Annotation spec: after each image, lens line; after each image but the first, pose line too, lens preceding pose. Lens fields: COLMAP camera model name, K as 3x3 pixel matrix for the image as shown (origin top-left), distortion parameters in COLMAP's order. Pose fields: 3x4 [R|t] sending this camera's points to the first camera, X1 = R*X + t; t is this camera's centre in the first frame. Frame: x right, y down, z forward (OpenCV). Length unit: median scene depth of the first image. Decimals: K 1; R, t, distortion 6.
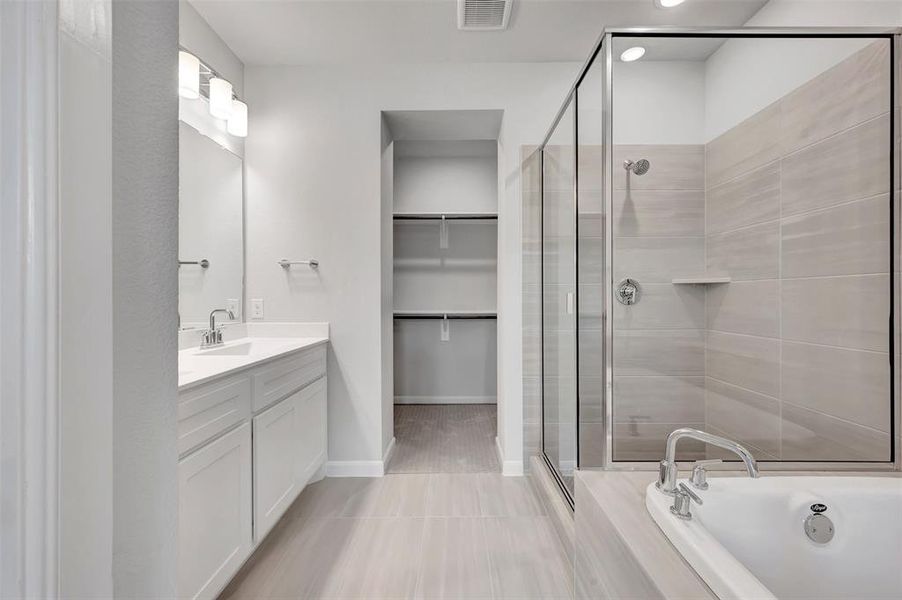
lens RADIAL K [[364.6, 0, 455.0], [0, 364.6, 307.4], [0, 0, 1]] dist [0.003059, -0.000545]
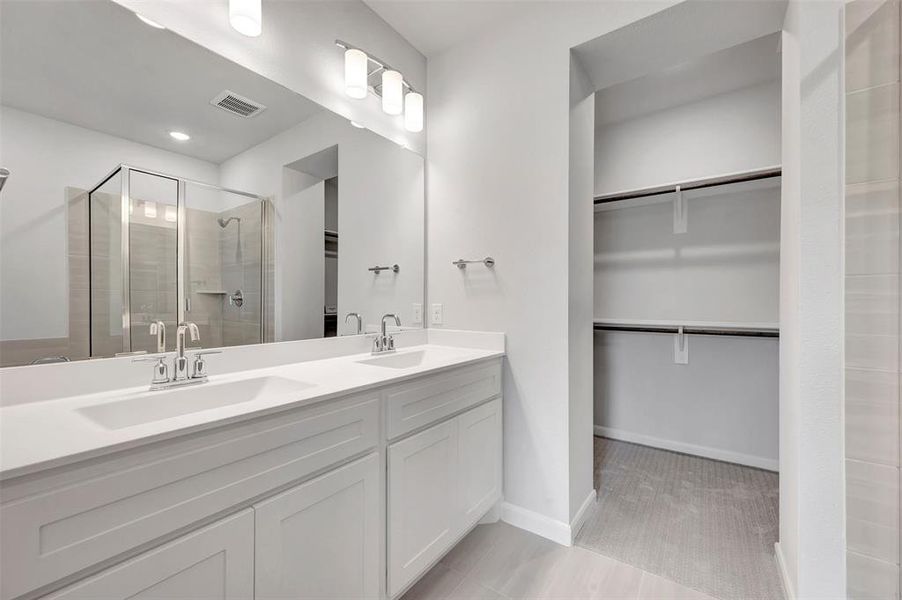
lens RADIAL K [[364.6, 0, 452.9], [0, 364.6, 304.2], [0, 0, 1]] dist [0.003059, -0.000545]
pose [[0.817110, 0.006063, -0.576450, 0.032448], [-0.018321, 0.999713, -0.015456, -0.008255], [0.576190, 0.023190, 0.816987, 0.279996]]
